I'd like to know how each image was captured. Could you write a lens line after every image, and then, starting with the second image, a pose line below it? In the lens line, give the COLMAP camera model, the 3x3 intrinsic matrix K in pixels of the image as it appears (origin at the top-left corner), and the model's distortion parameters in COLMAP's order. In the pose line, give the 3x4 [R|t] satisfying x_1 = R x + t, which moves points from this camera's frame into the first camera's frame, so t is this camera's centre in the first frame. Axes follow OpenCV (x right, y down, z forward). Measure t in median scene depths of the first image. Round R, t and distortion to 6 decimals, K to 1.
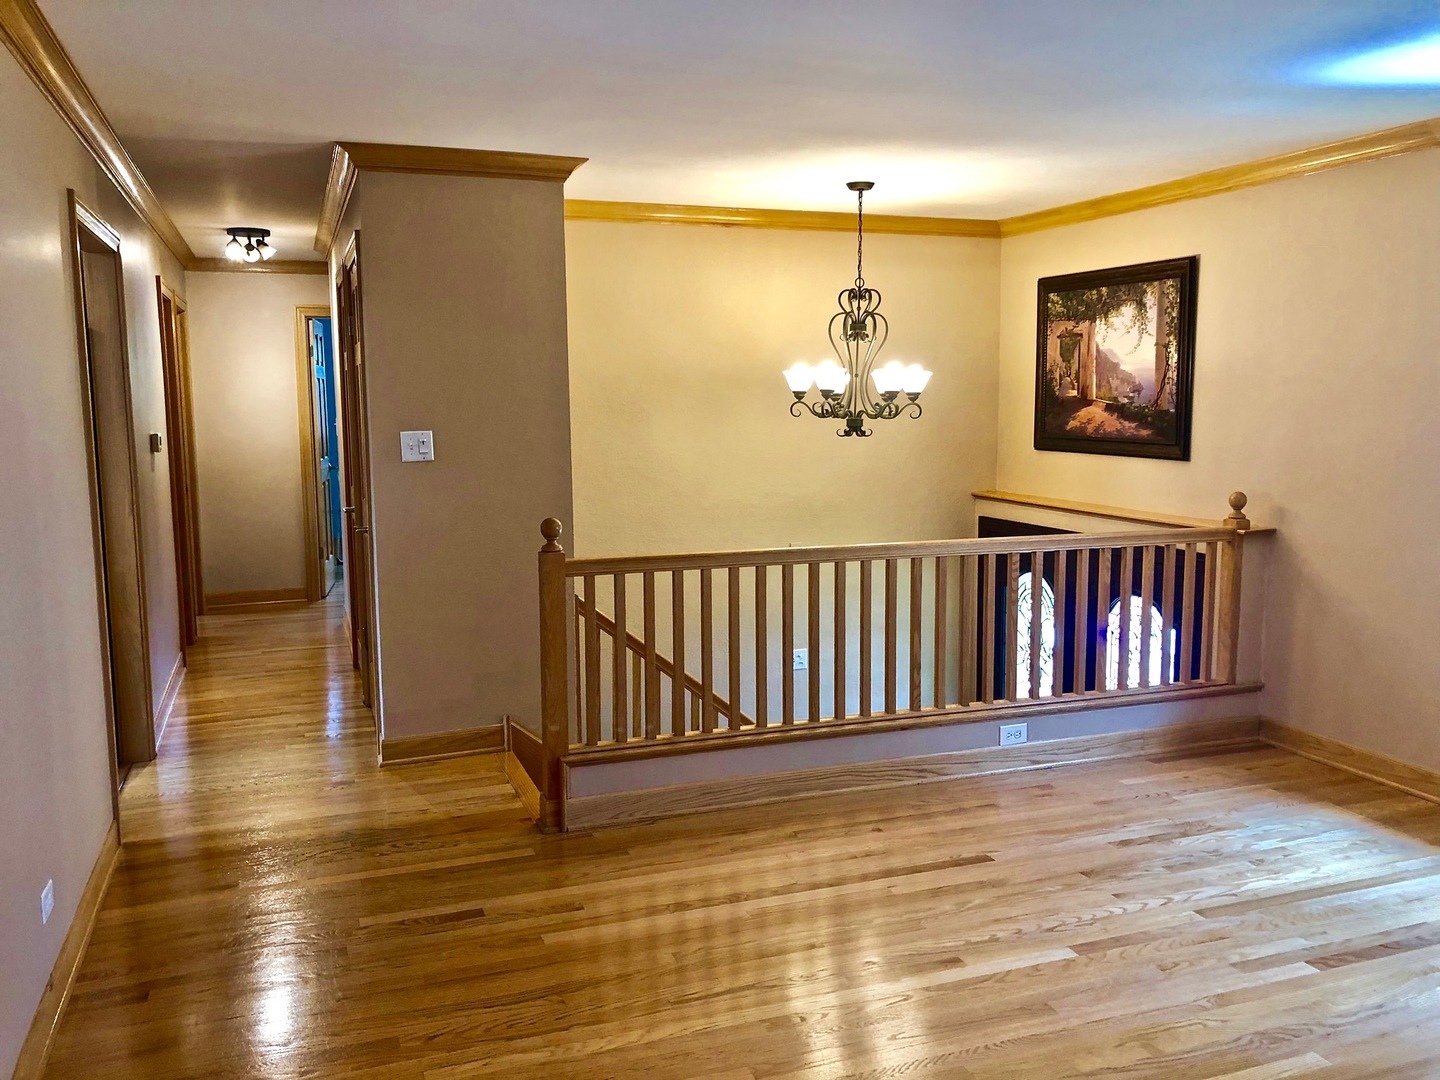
lens RADIAL K [[1193.5, 0, 720.0], [0, 1193.5, 540.0], [0, 0, 1]] dist [0.100235, -0.182758]
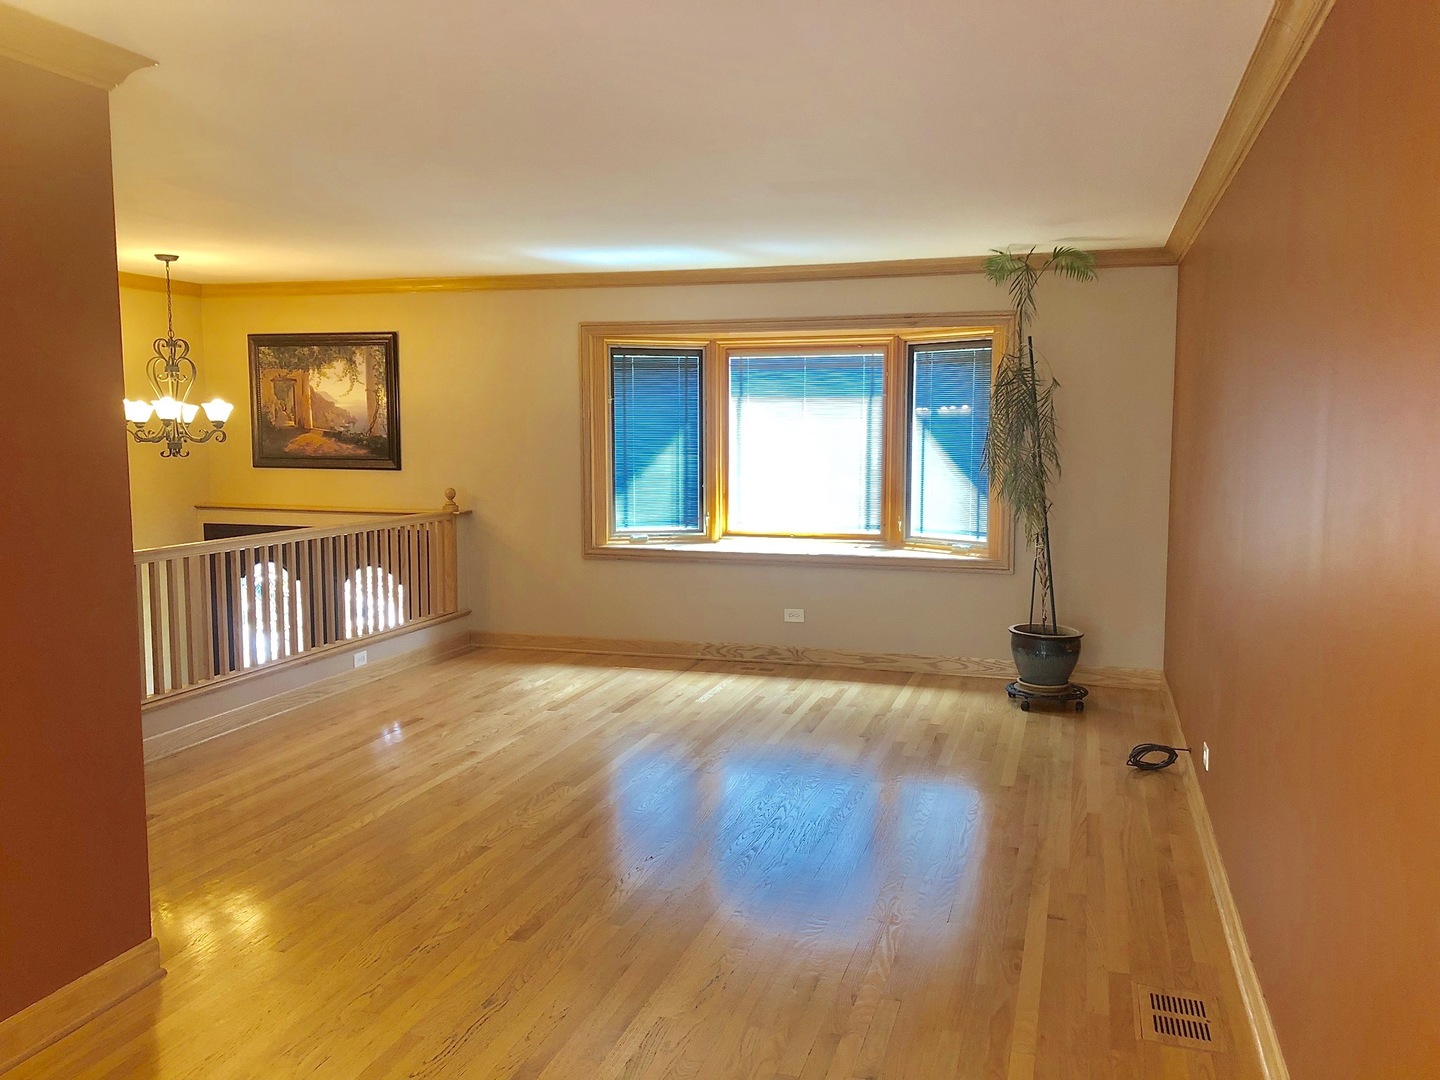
lens RADIAL K [[1193.5, 0, 720.0], [0, 1193.5, 540.0], [0, 0, 1]] dist [0.100235, -0.182758]
pose [[0.612285, -0.074012, 0.787166, -0.508593], [0.093548, 0.995397, 0.020826, 0.024125], [-0.785084, 0.060887, 0.616390, -0.195427]]
